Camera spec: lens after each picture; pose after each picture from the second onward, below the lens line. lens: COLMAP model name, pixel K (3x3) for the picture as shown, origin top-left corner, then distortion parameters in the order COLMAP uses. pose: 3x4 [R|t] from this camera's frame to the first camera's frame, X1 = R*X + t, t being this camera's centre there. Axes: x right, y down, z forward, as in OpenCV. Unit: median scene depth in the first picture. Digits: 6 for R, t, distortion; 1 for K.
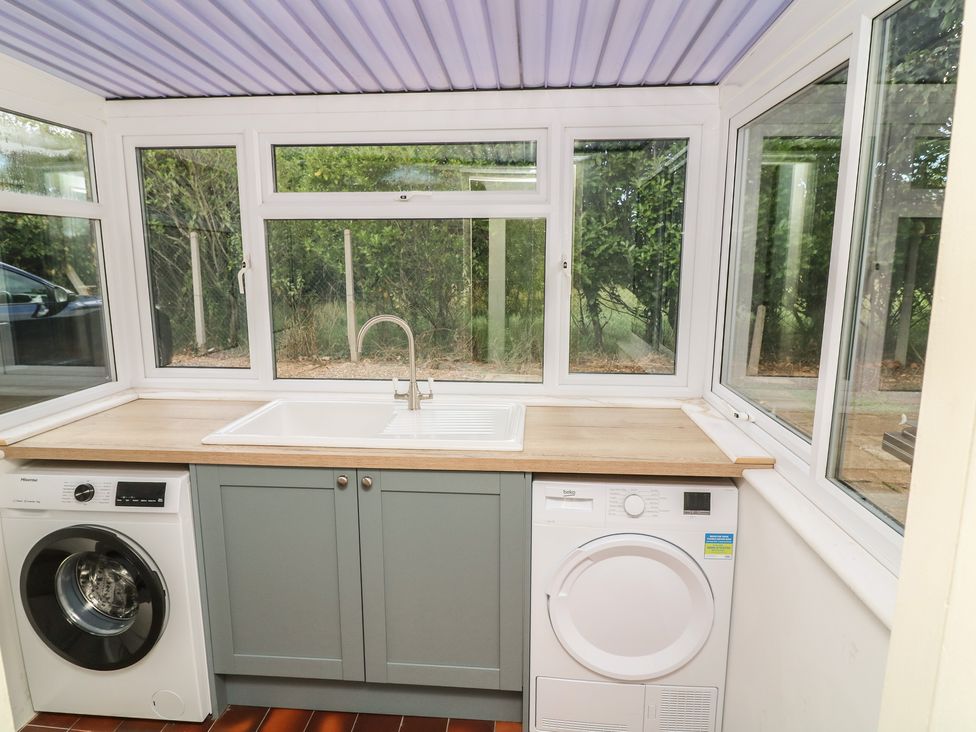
lens RADIAL K [[519.5, 0, 488.8], [0, 519.5, 356.5], [0, 0, 1]] dist [-0.002935, -0.000782]
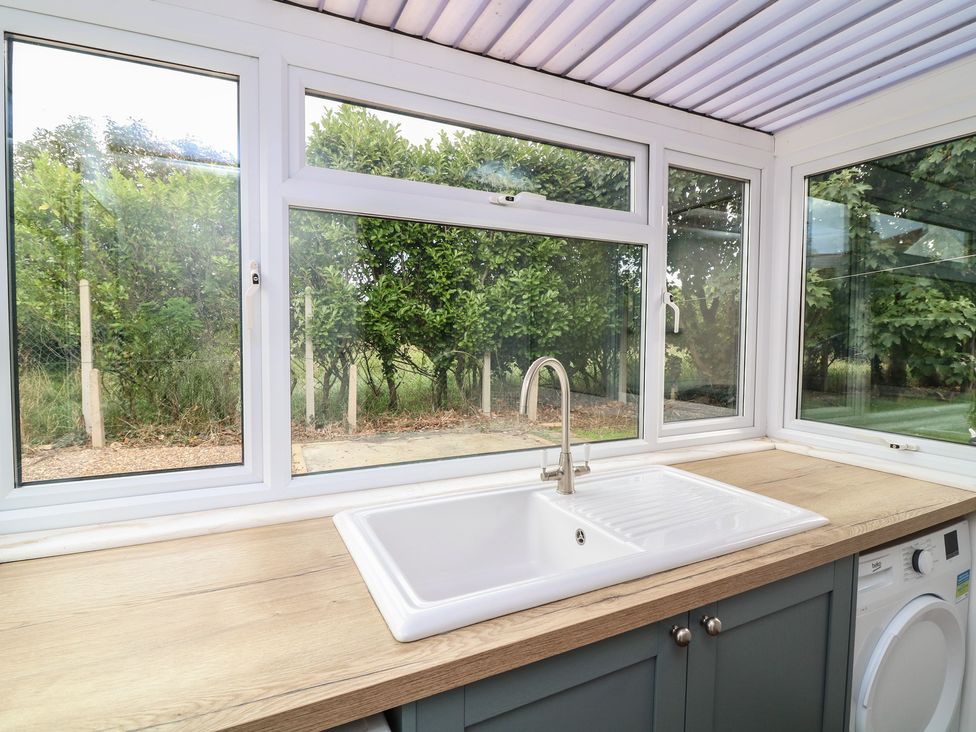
lens RADIAL K [[484.5, 0, 488.0], [0, 484.5, 366.0], [0, 0, 1]] dist [-0.006229, -0.000774]
pose [[0.872634, -0.029973, 0.487454, -0.108897], [0.080828, 0.993214, -0.083627, -0.004116], [-0.481639, 0.112376, 0.869135, 0.092740]]
